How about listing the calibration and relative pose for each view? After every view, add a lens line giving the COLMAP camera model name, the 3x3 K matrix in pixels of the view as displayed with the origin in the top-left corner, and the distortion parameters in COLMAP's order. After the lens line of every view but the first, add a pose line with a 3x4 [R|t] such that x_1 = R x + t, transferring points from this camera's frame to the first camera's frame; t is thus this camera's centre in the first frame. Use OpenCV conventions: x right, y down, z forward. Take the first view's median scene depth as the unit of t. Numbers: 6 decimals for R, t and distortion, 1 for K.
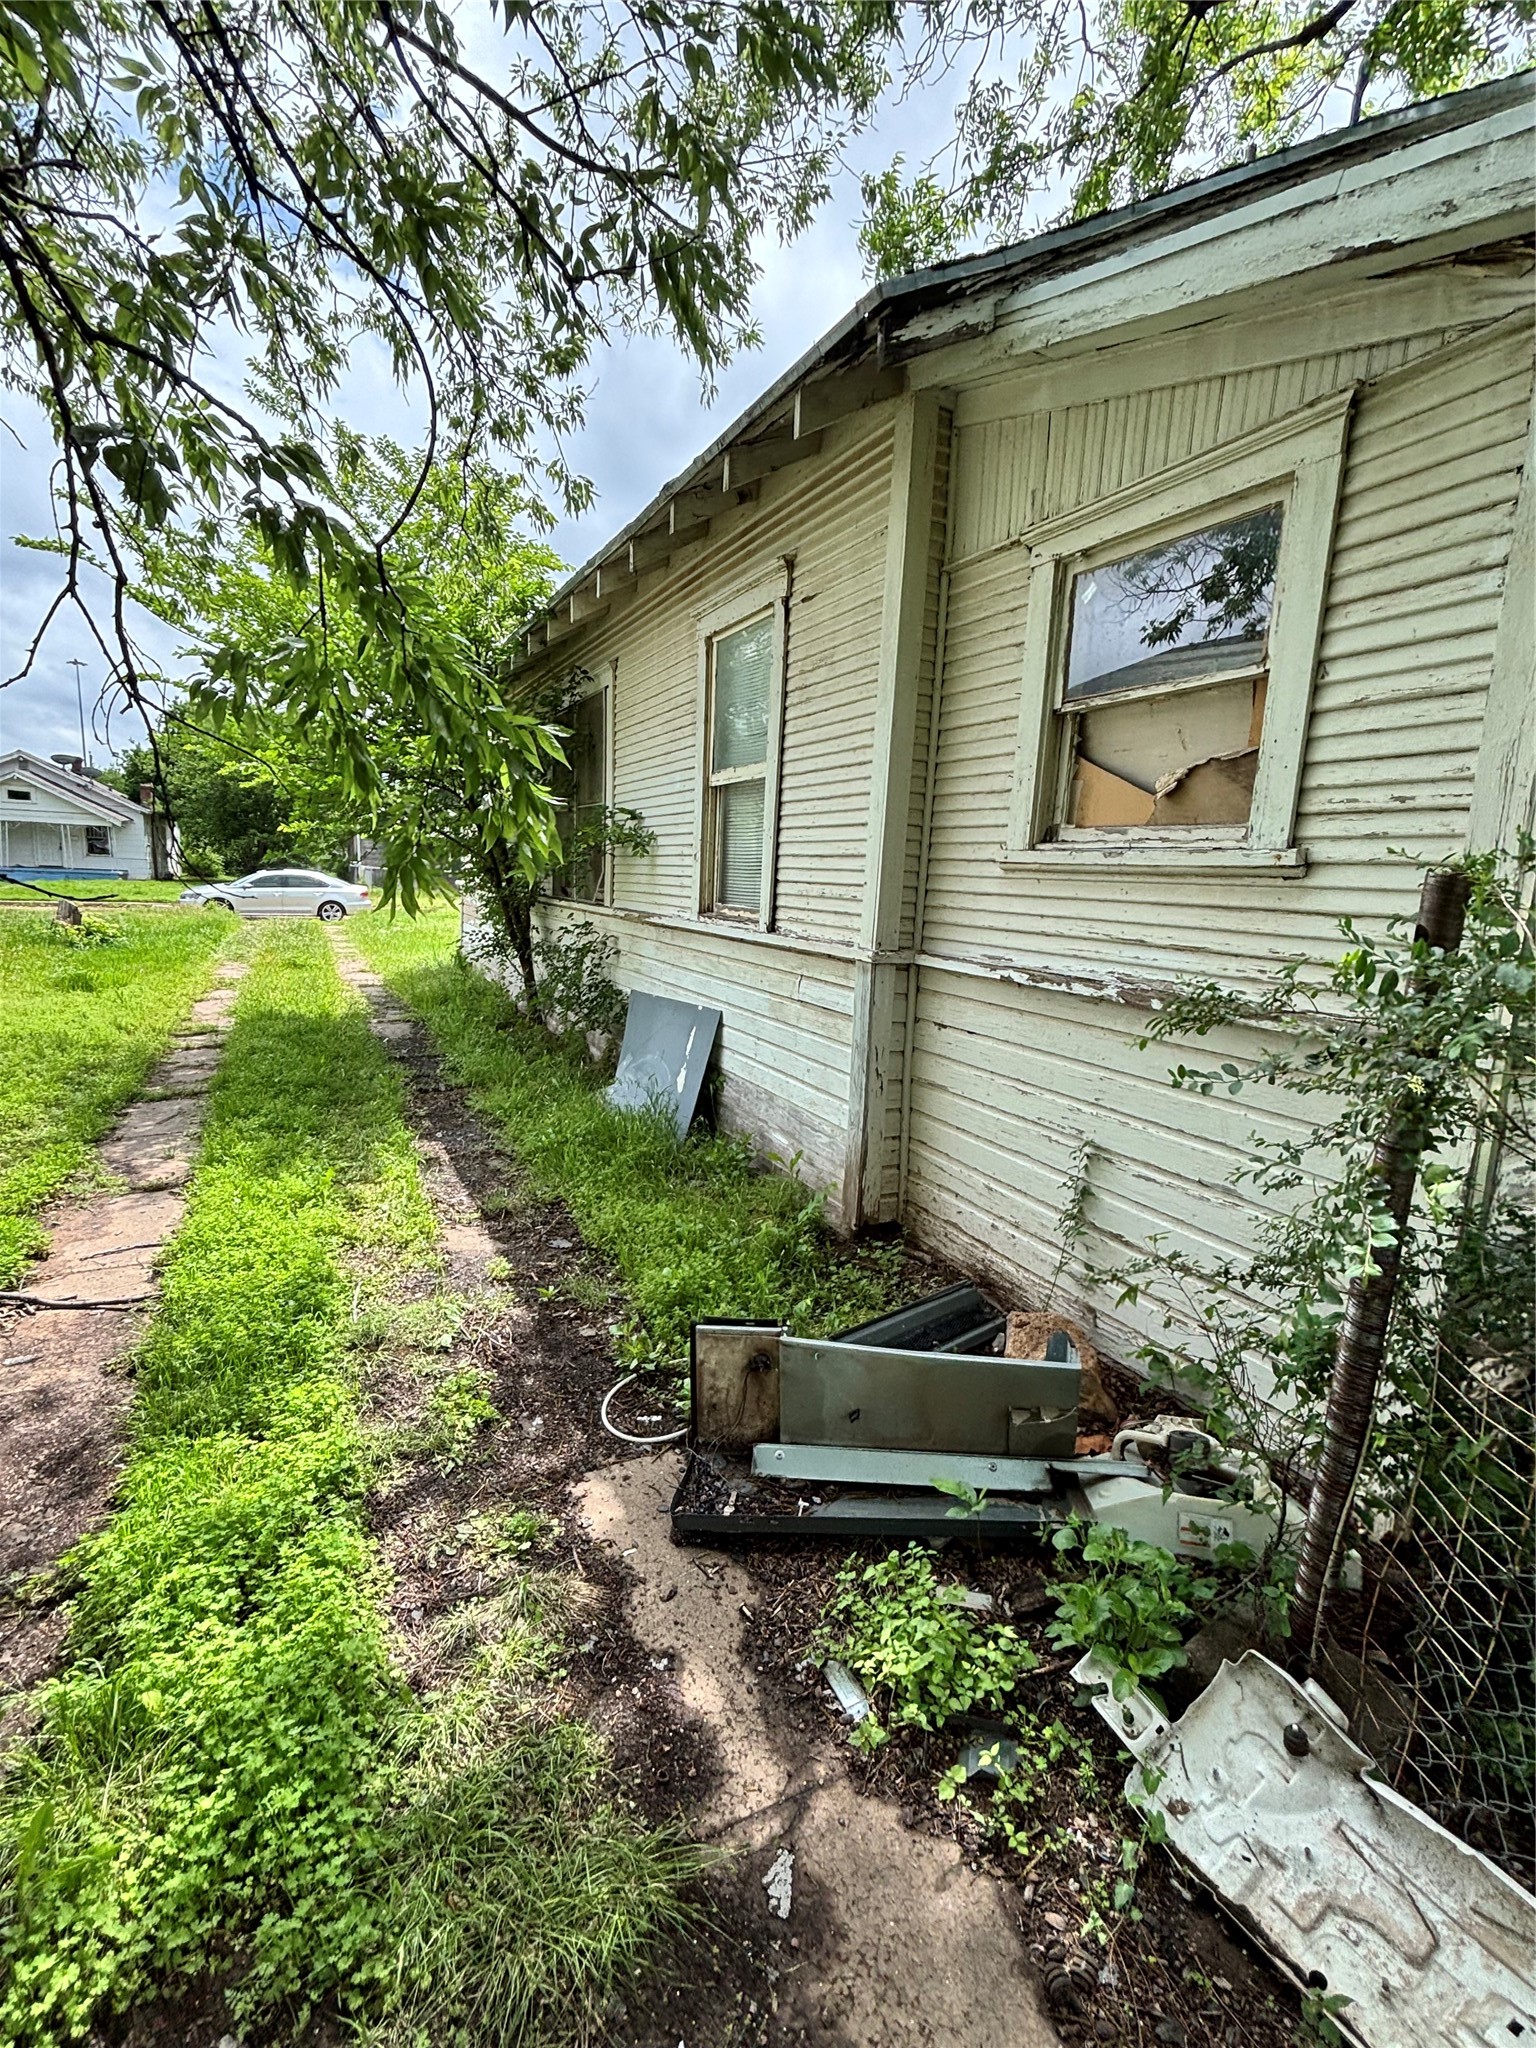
lens RADIAL K [[908.0, 0, 778.6], [0, 908.0, 1020.5], [0, 0, 1]] dist [0.000140, 0.001257]
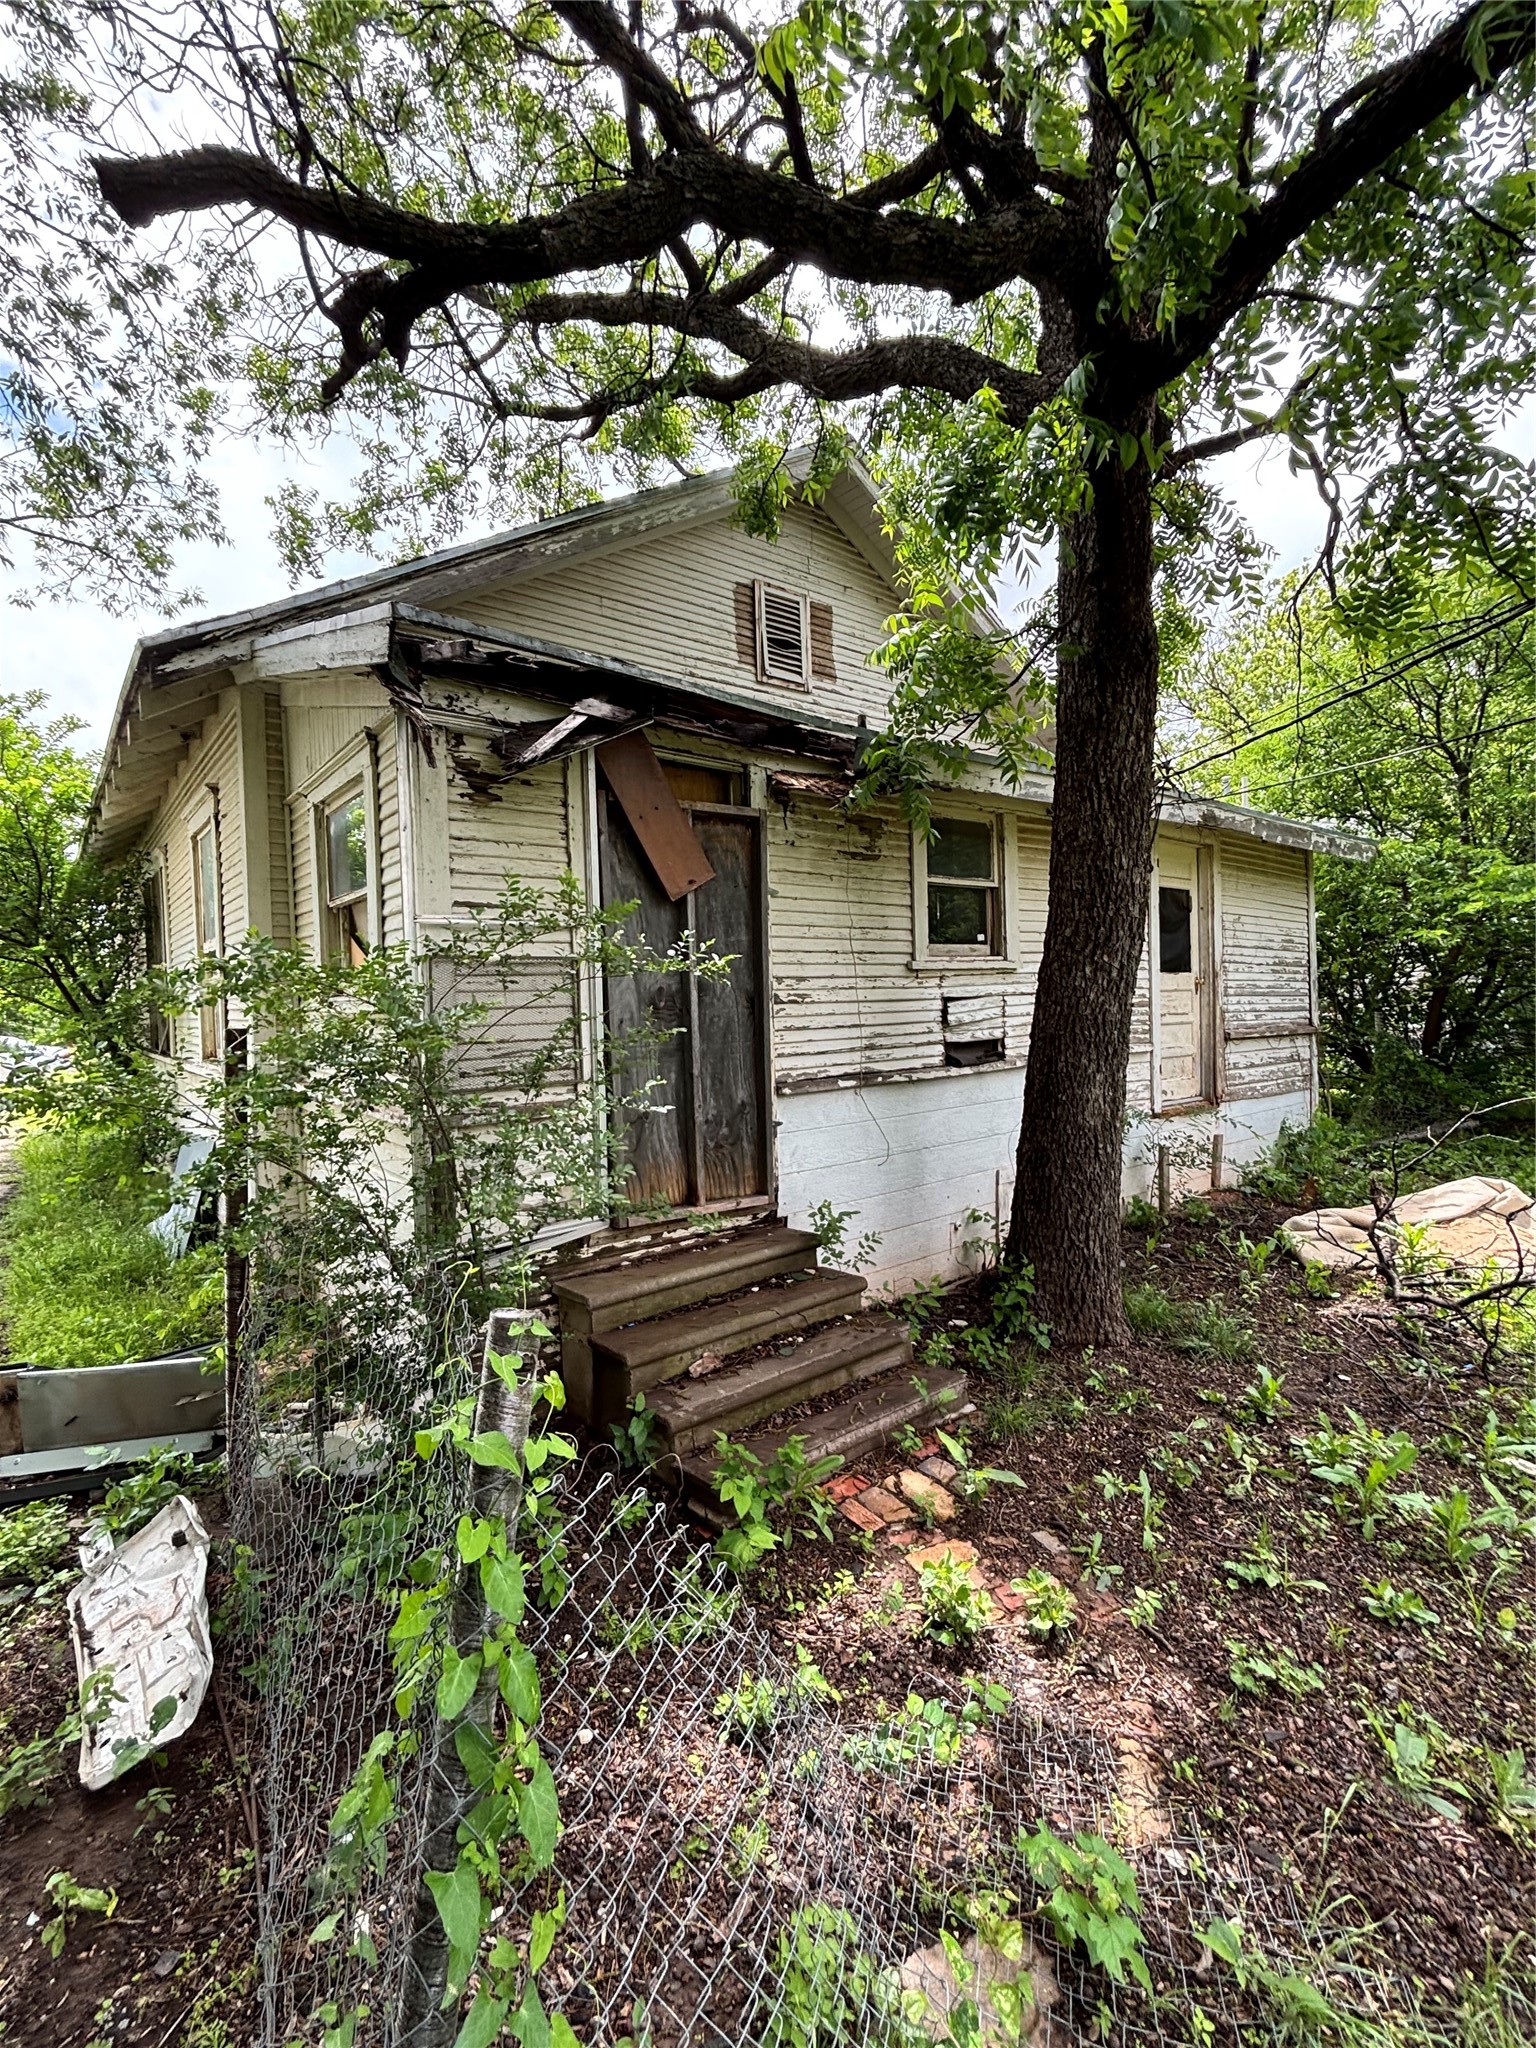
lens RADIAL K [[908.0, 0, 778.6], [0, 908.0, 1020.5], [0, 0, 1]] dist [0.000140, 0.001257]
pose [[0.978465, -0.075801, 0.191990, 0.525612], [0.100270, 0.987562, -0.121109, 0.060509], [-0.180422, 0.137752, 0.973895, -0.361816]]
